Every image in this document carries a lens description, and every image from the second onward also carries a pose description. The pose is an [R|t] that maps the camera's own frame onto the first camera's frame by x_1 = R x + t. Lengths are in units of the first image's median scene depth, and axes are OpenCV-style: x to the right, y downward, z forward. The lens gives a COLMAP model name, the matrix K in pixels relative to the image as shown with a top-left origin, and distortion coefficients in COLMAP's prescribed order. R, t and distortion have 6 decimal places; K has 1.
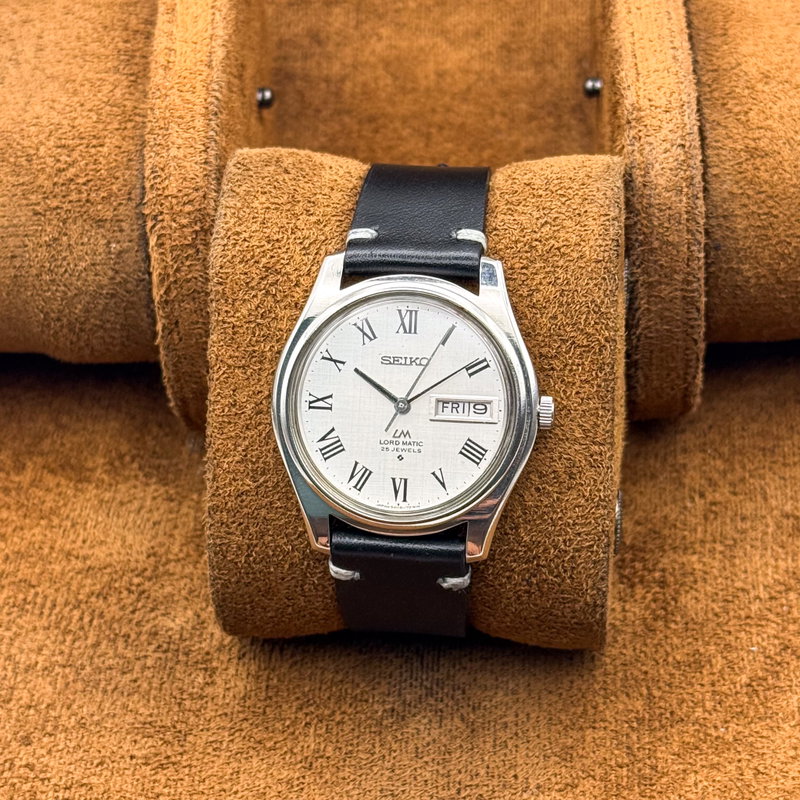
lens RADIAL K [[2082.2, 0, 399.0], [0, 2082.2, 403.2], [0, 0, 1]] dist [0.199212, 0.000000]
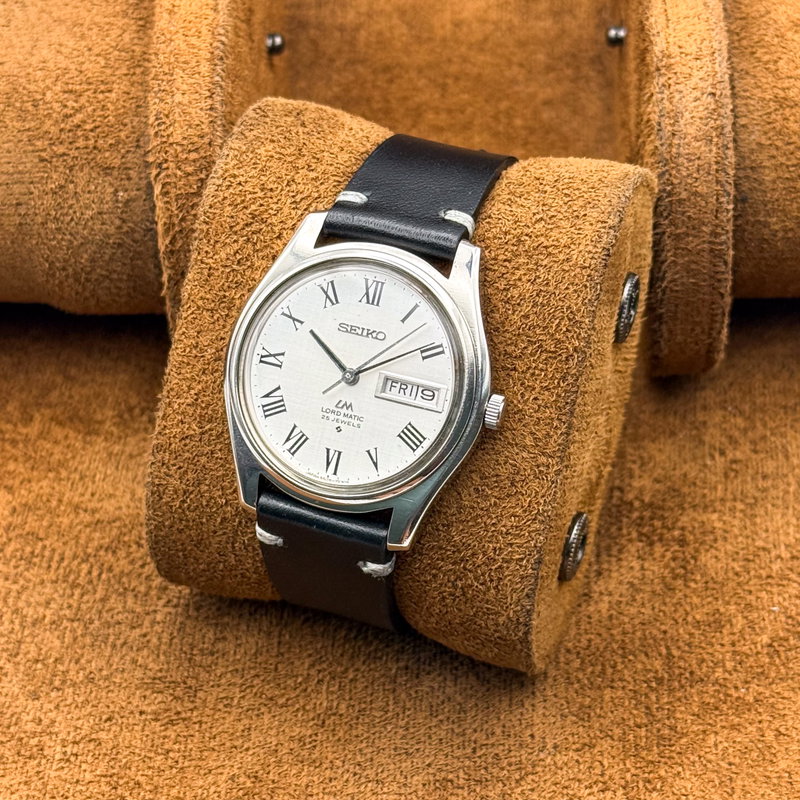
lens RADIAL K [[2082.2, 0, 396.7], [0, 2082.2, 403.6], [0, 0, 1]] dist [0.199212, 0.000000]
pose [[0.970024, 0.187394, -0.154713, 0.171710], [-0.189871, 0.981808, -0.001257, 0.010464], [0.151663, 0.030594, 0.987959, 0.047111]]
